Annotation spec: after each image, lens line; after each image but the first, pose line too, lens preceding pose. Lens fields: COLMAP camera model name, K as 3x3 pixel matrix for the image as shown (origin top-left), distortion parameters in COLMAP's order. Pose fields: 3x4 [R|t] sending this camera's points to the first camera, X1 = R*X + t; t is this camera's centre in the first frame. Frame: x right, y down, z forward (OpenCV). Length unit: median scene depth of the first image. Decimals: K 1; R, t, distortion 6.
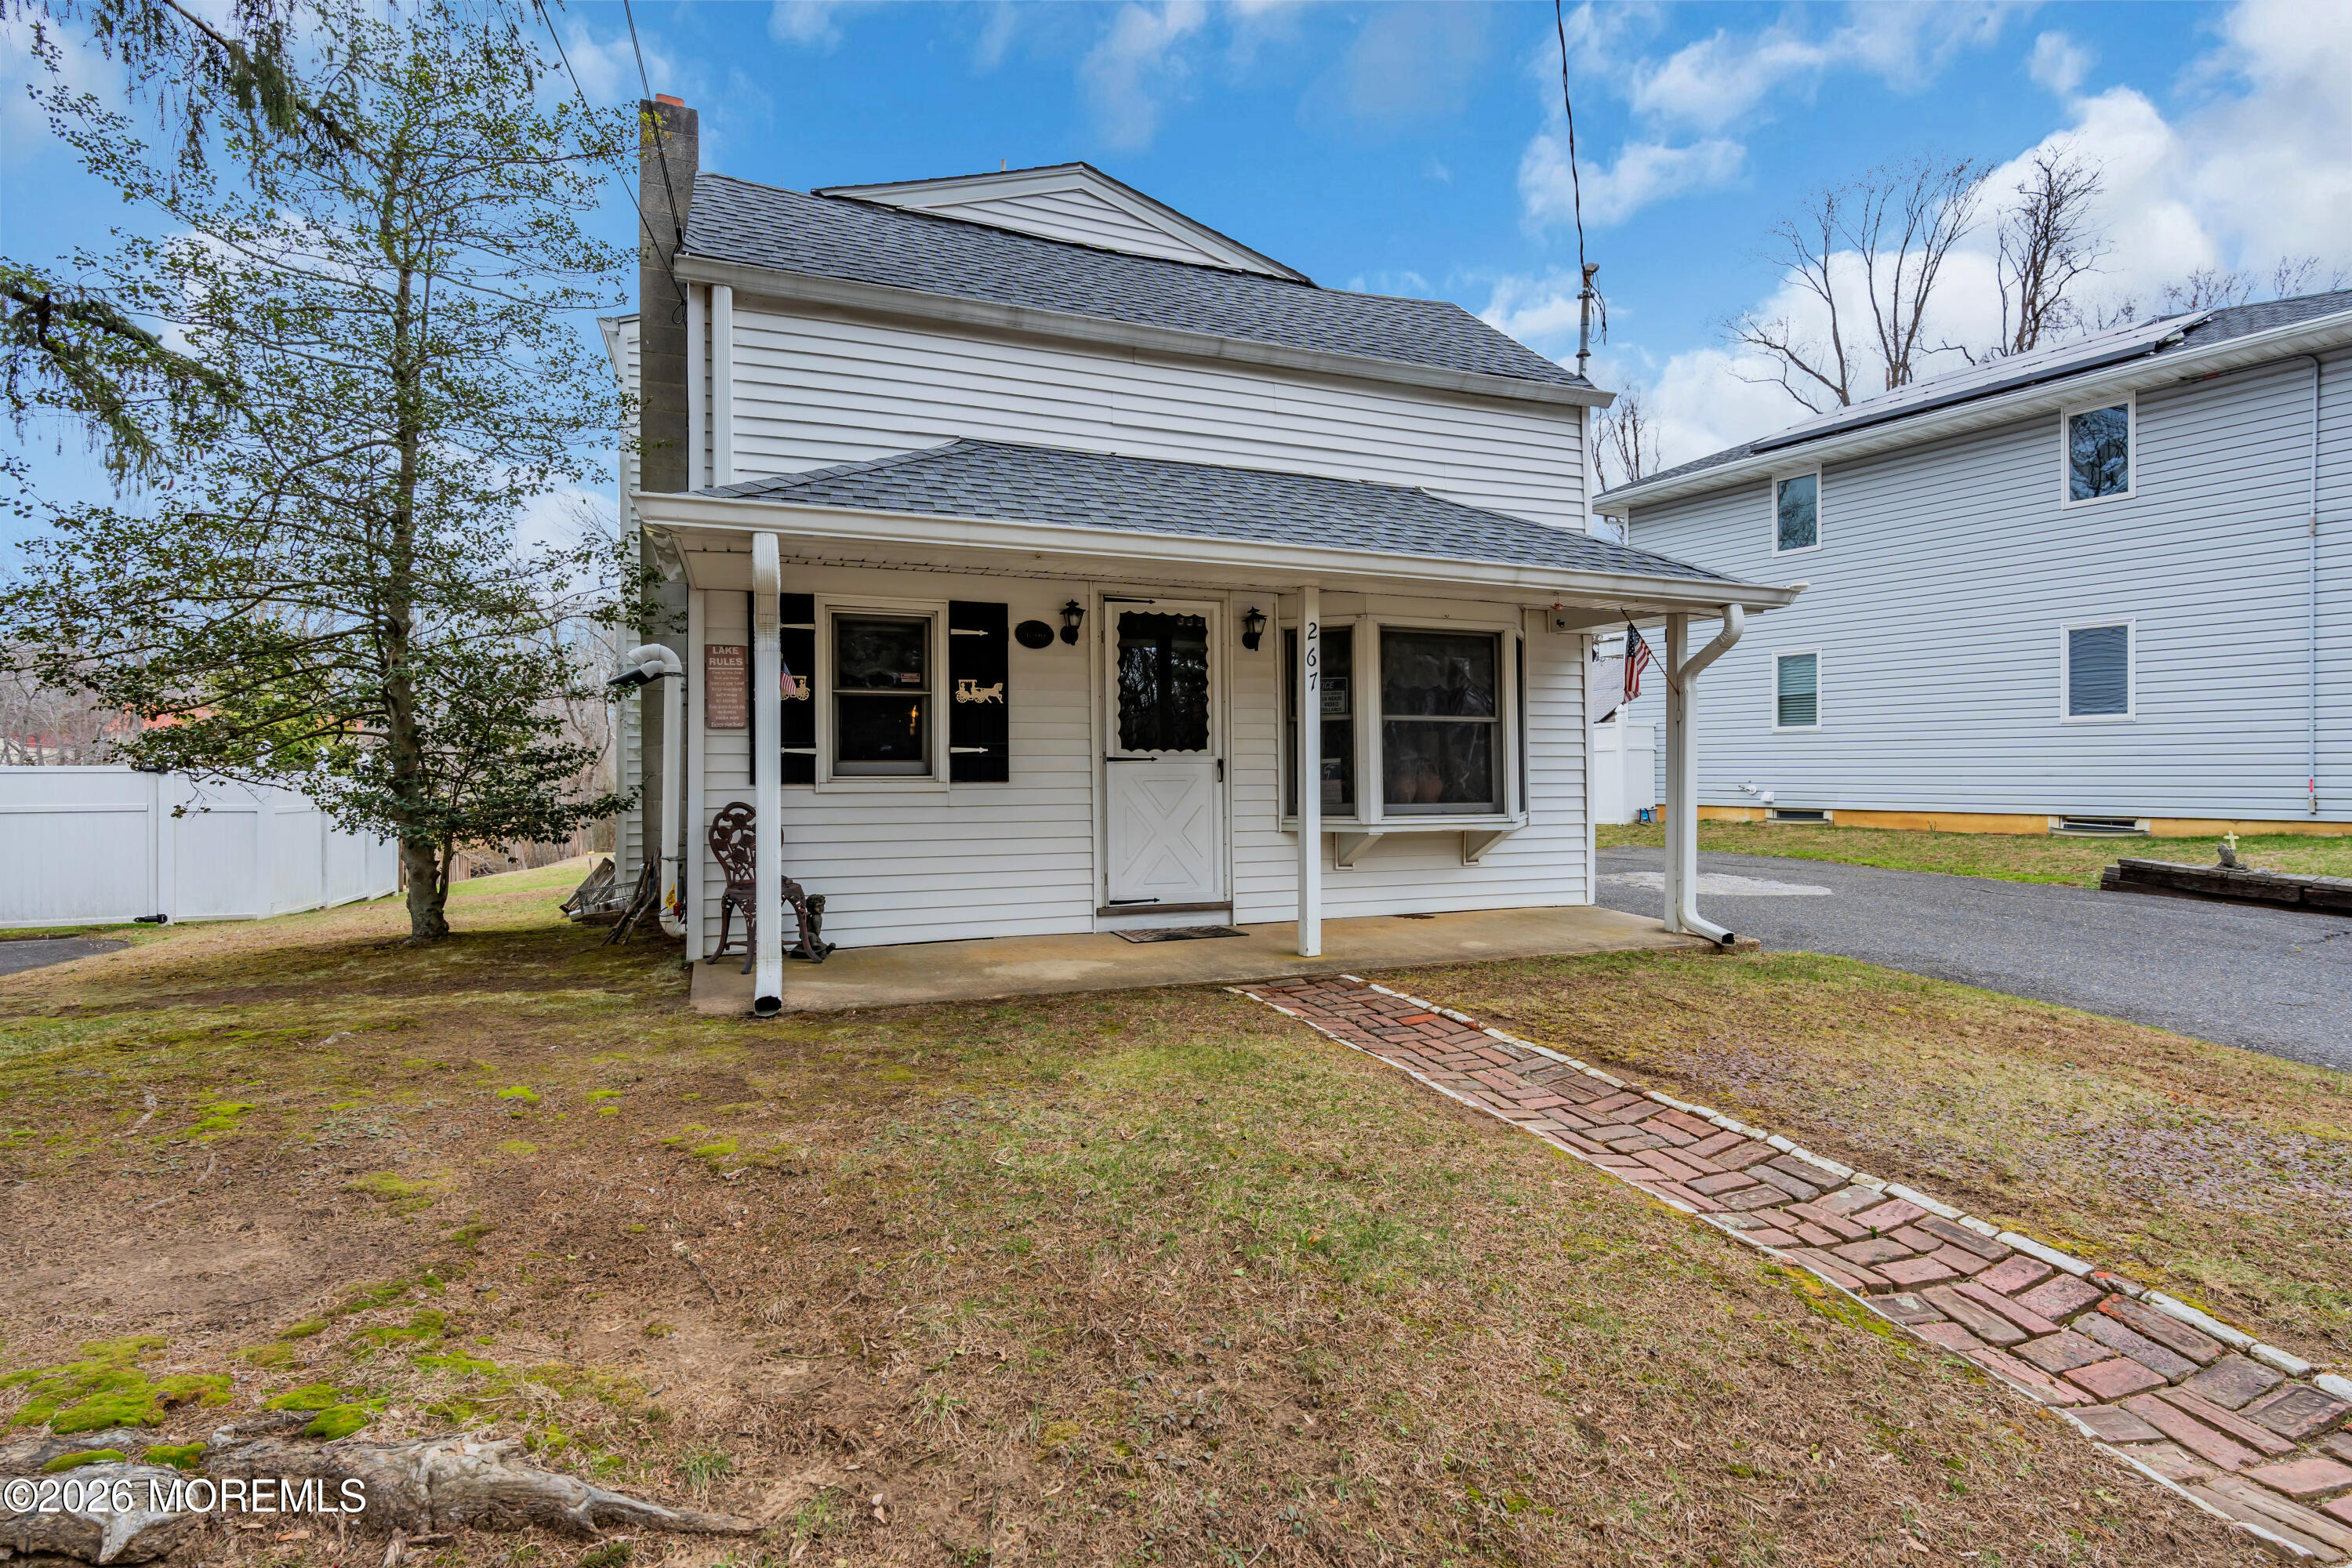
lens RADIAL K [[1153.0, 0, 1180.6], [0, 1153.0, 778.7], [0, 0, 1]] dist [-0.009519, 0.004771]
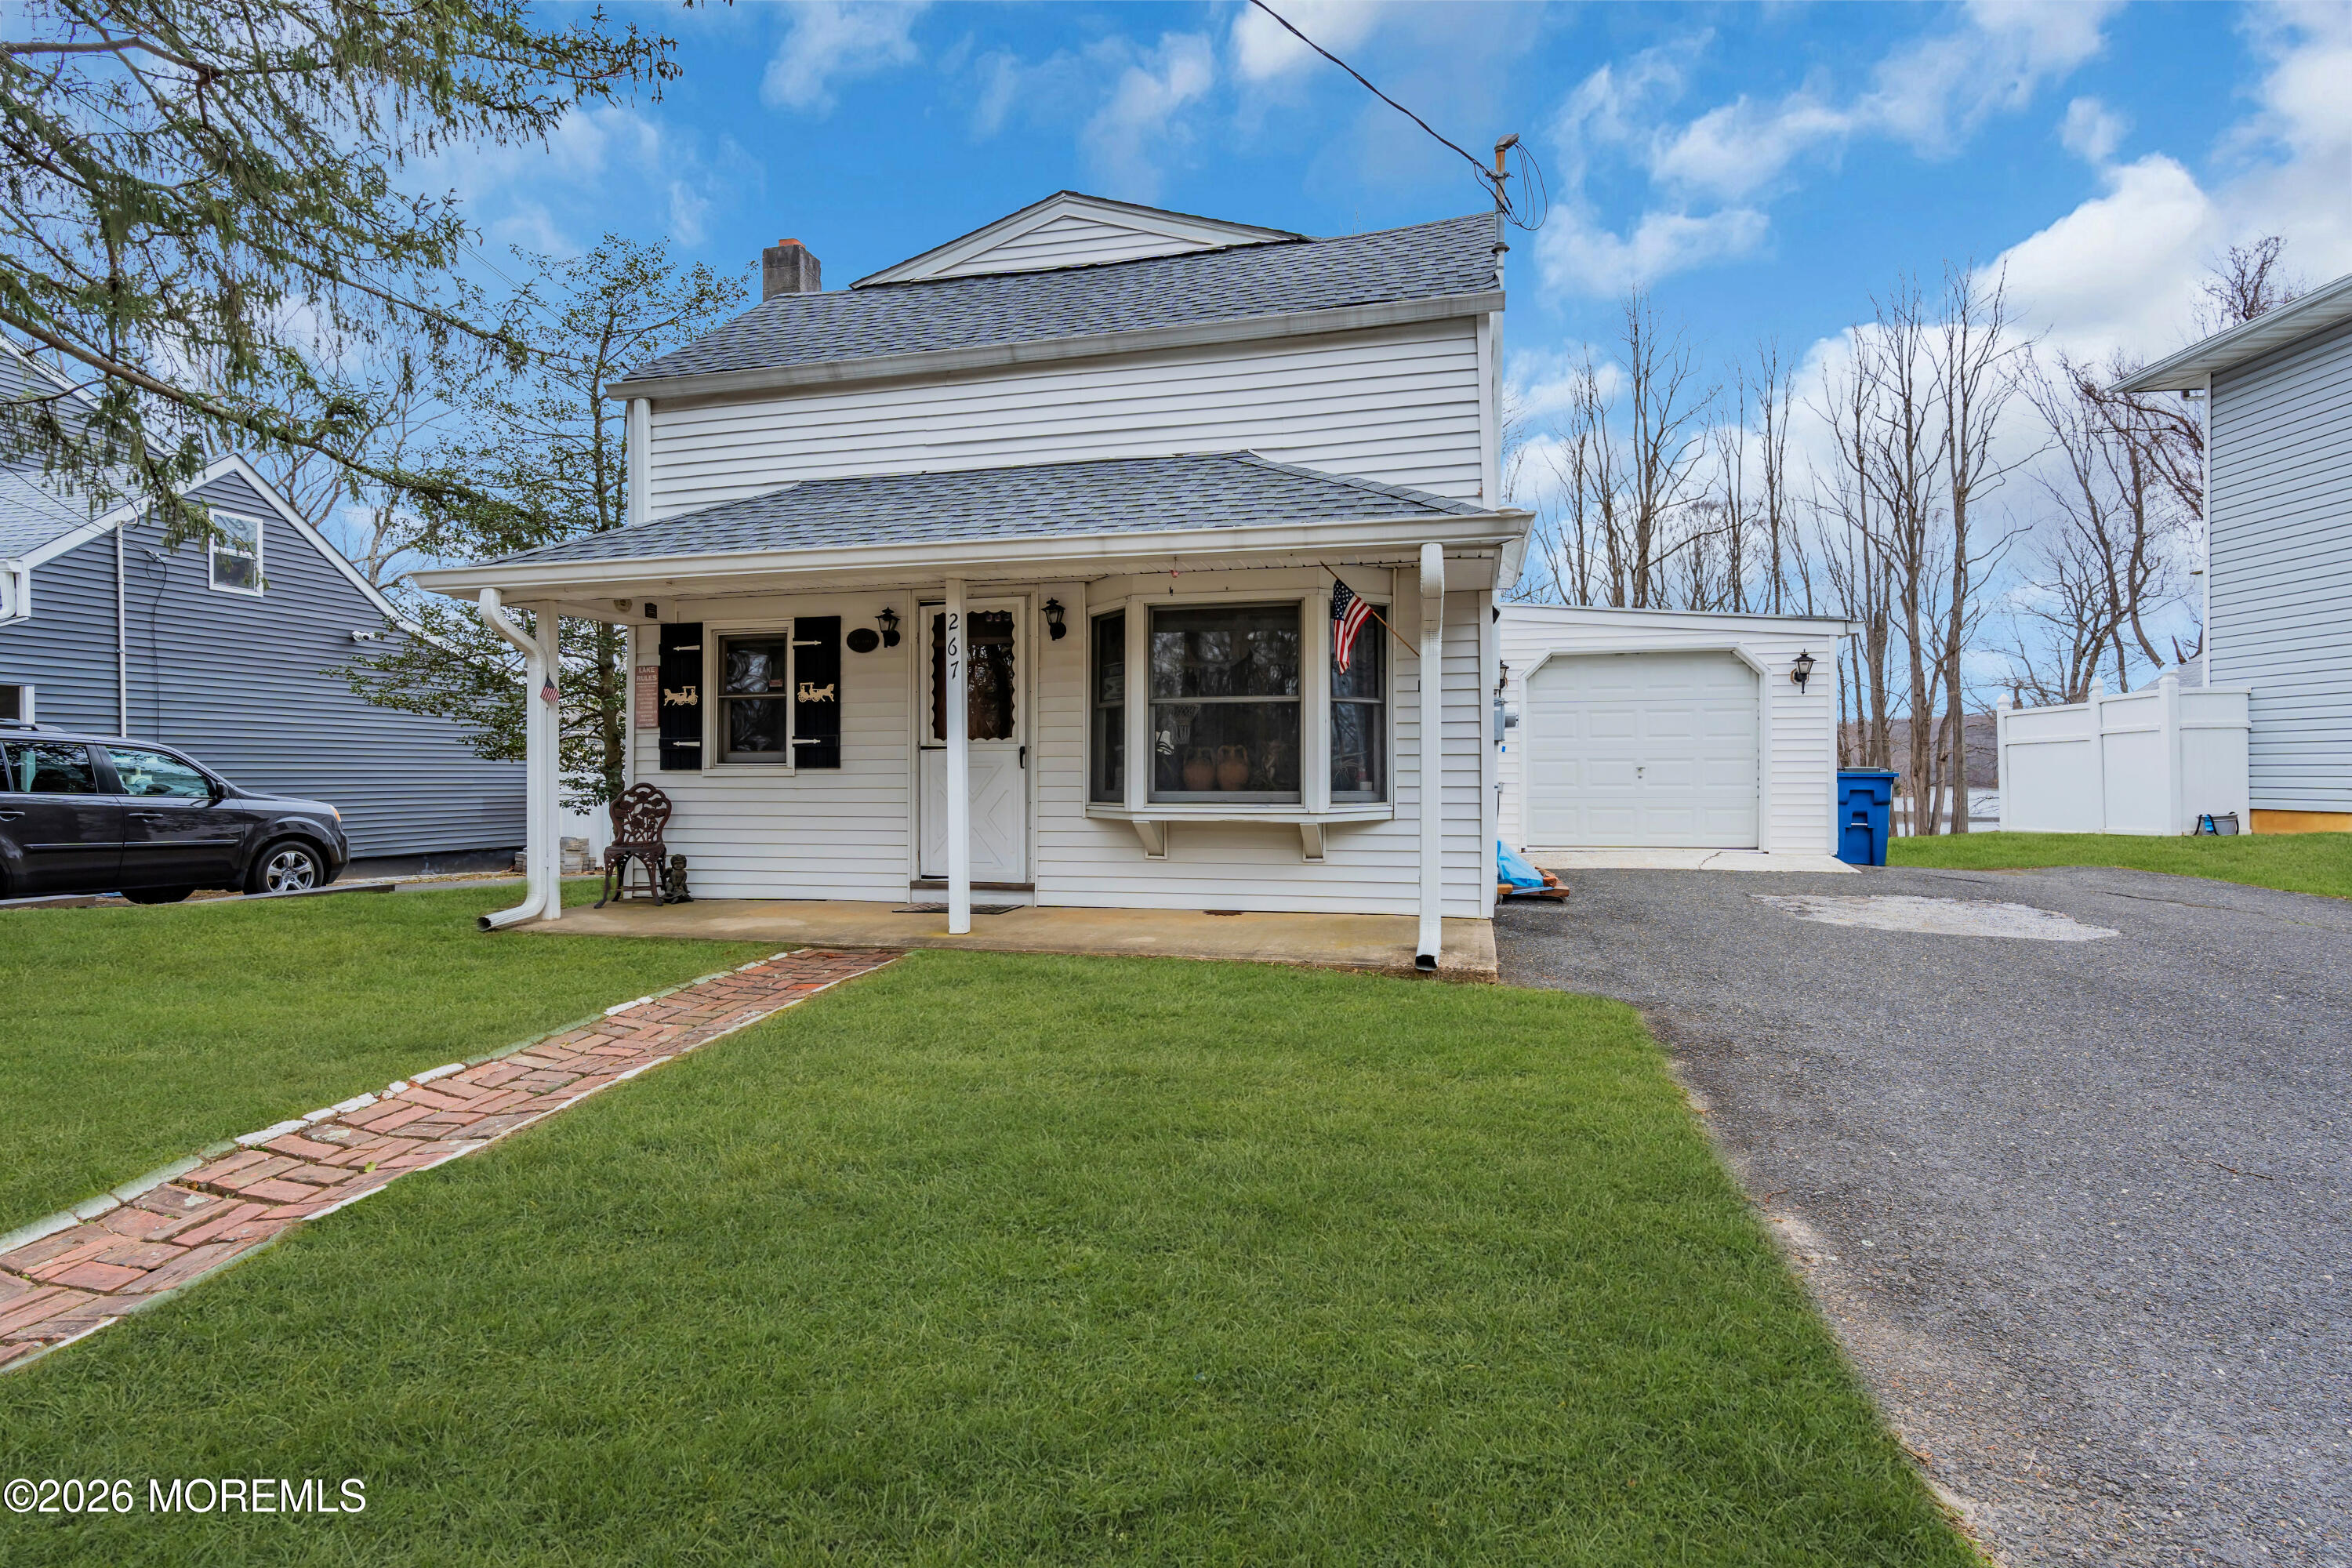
lens RADIAL K [[1153.0, 0, 1169.1], [0, 1153.0, 782.7], [0, 0, 1]] dist [-0.009519, 0.004771]
pose [[0.811751, 0.004502, -0.583987, 0.775322], [-0.001506, 0.999983, 0.005616, 0.010068], [0.584002, -0.003679, 0.811744, 0.234811]]
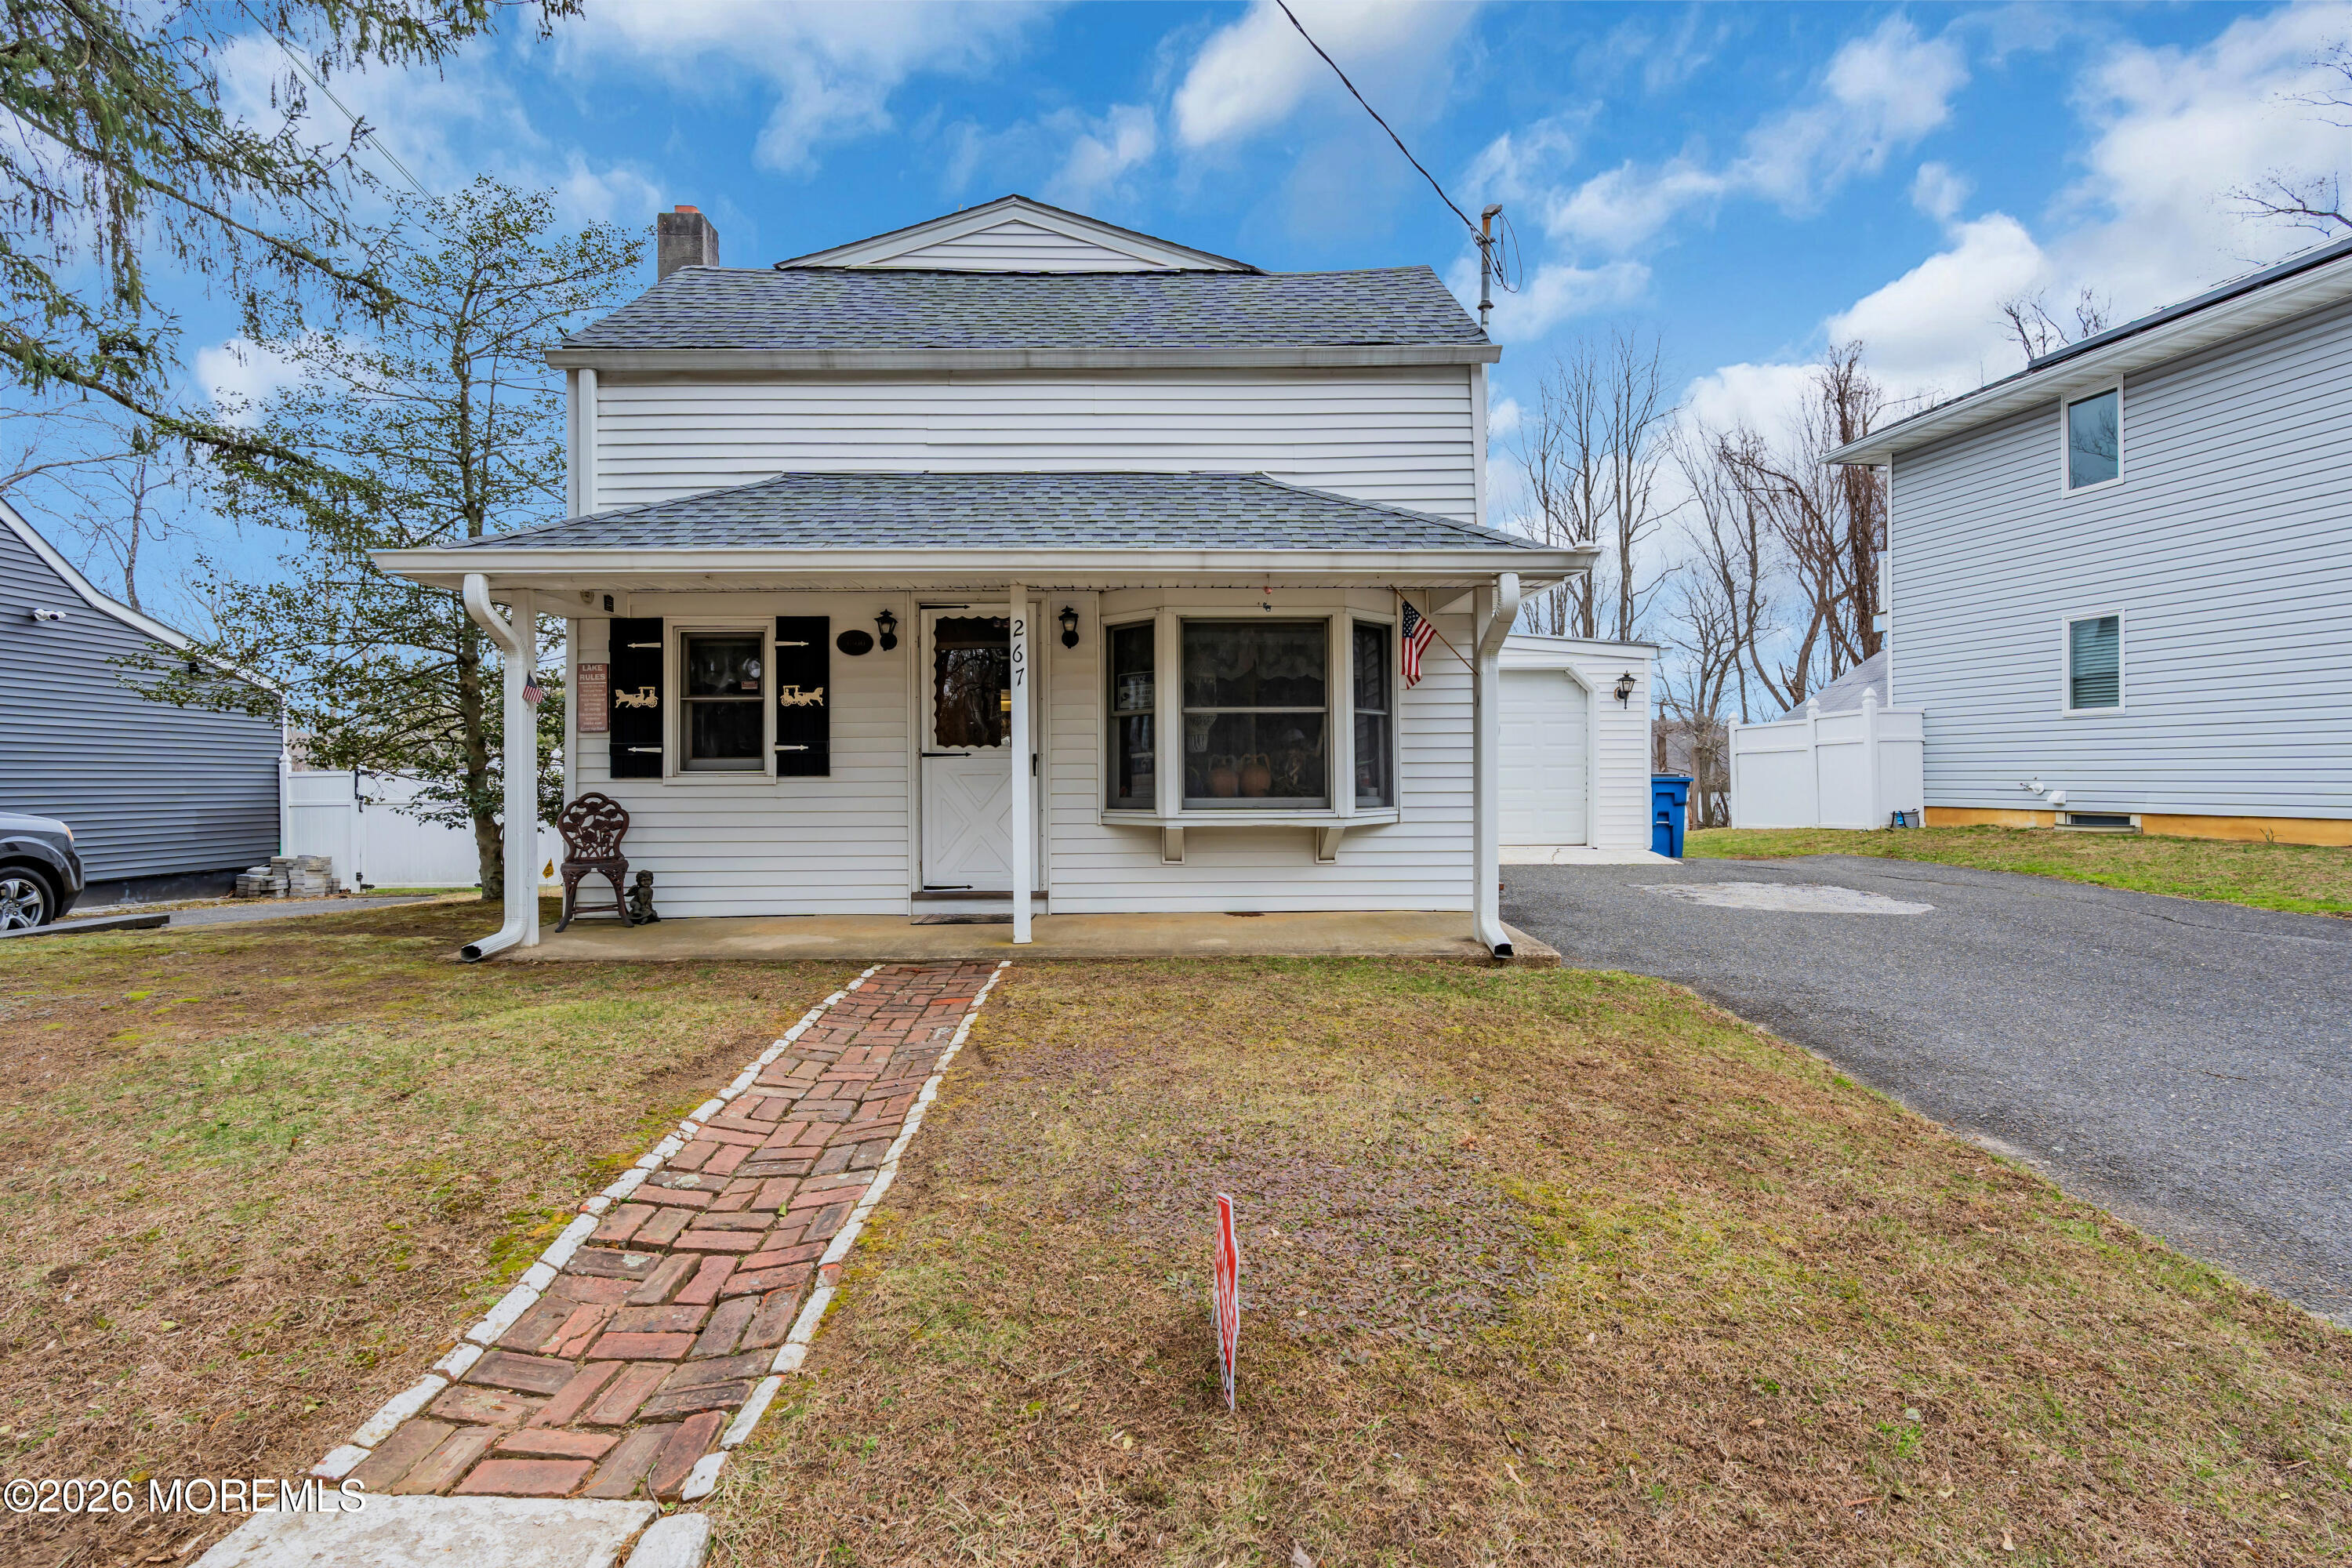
lens RADIAL K [[1153.0, 0, 1176.2], [0, 1153.0, 781.2], [0, 0, 1]] dist [-0.009519, 0.004771]
pose [[0.933995, -0.001716, -0.357283, 0.540867], [0.001743, 0.999998, -0.000247, 0.008439], [0.357283, -0.000392, 0.933996, 0.074839]]
